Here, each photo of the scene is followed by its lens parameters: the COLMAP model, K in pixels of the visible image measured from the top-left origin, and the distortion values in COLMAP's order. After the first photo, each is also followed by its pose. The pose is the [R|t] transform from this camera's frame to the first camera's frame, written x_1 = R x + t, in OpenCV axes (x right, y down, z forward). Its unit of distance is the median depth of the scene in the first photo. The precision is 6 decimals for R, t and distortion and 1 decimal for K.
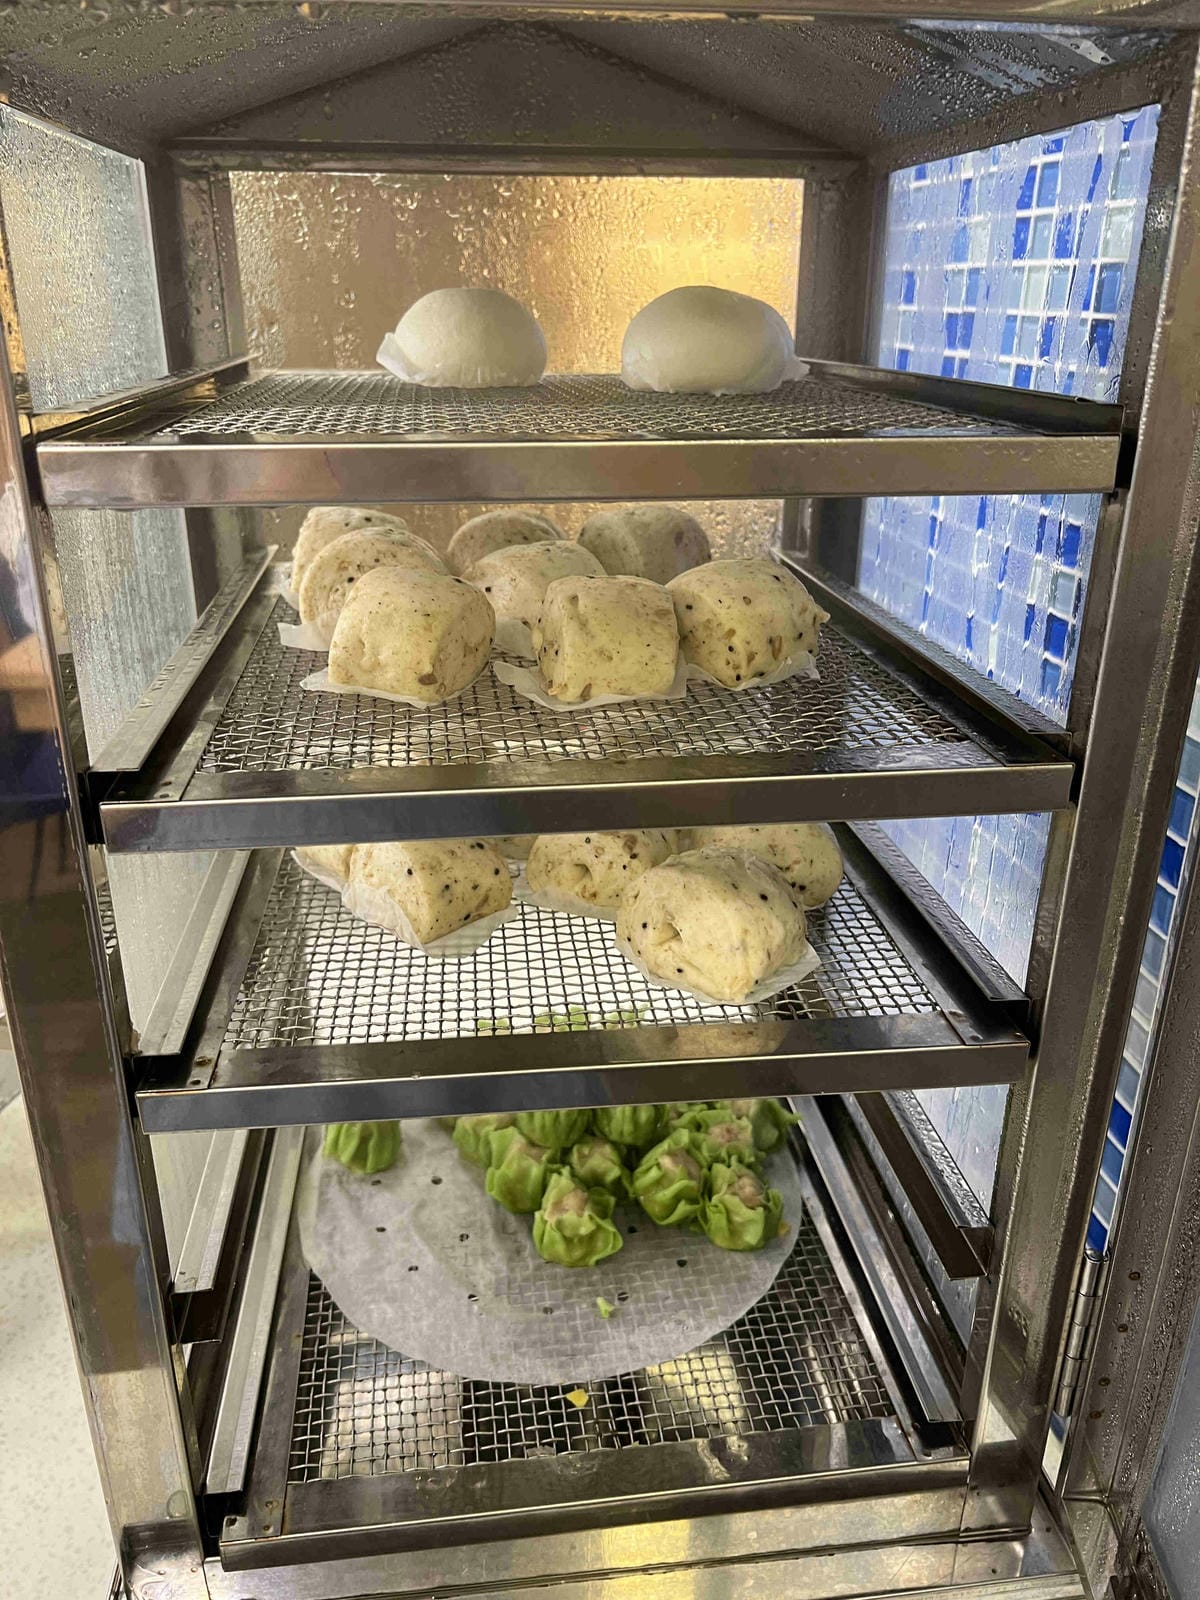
lens RADIAL K [[1225.8, 0, 599.9], [0, 1225.8, 802.7], [0, 0, 1]] dist [-0.002608, -0.023242]
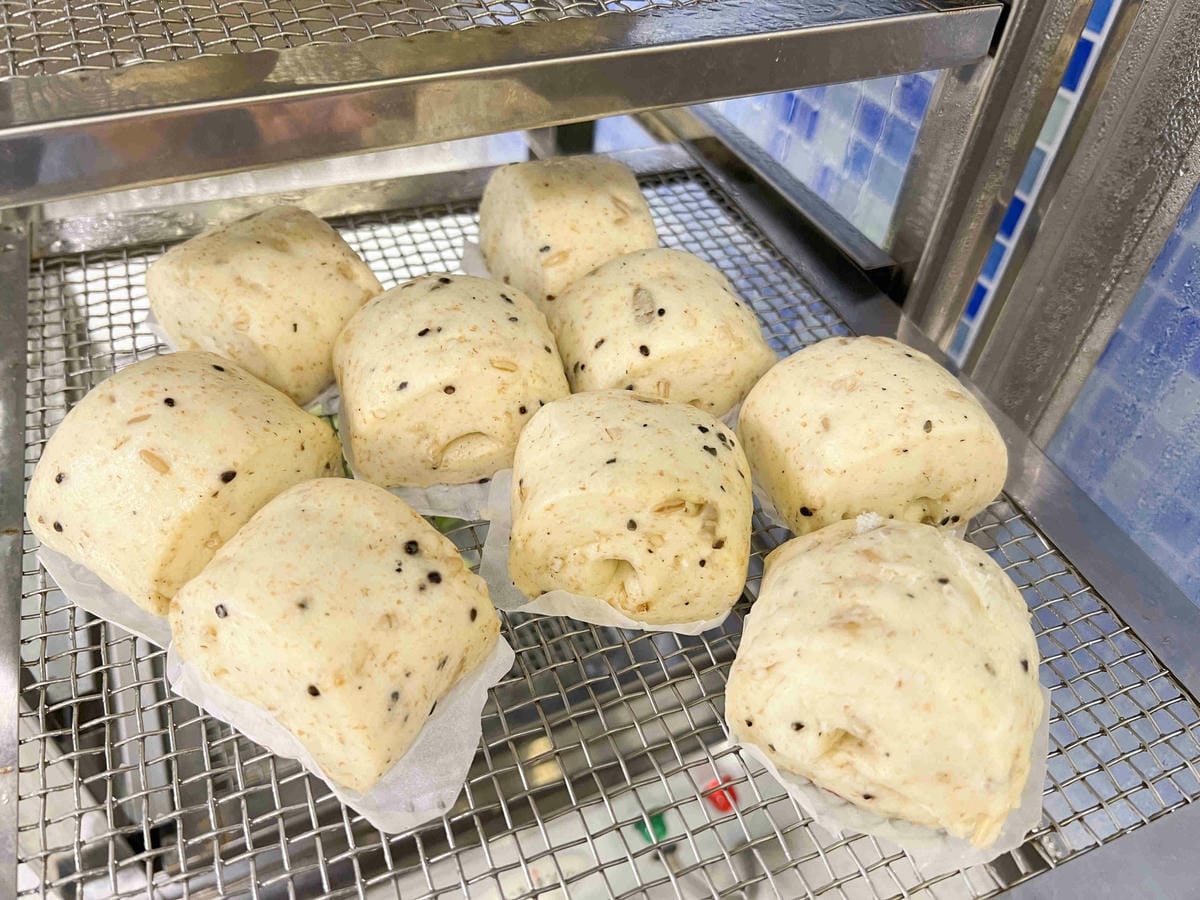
lens RADIAL K [[919.3, 0, 601.6], [0, 919.3, 449.8], [0, 0, 1]] dist [-0.002608, -0.023242]
pose [[0.958147, -0.163267, 0.235157, -0.111995], [0.046572, 0.899382, 0.434675, -0.174939], [-0.282465, -0.405531, 0.869344, 0.668184]]
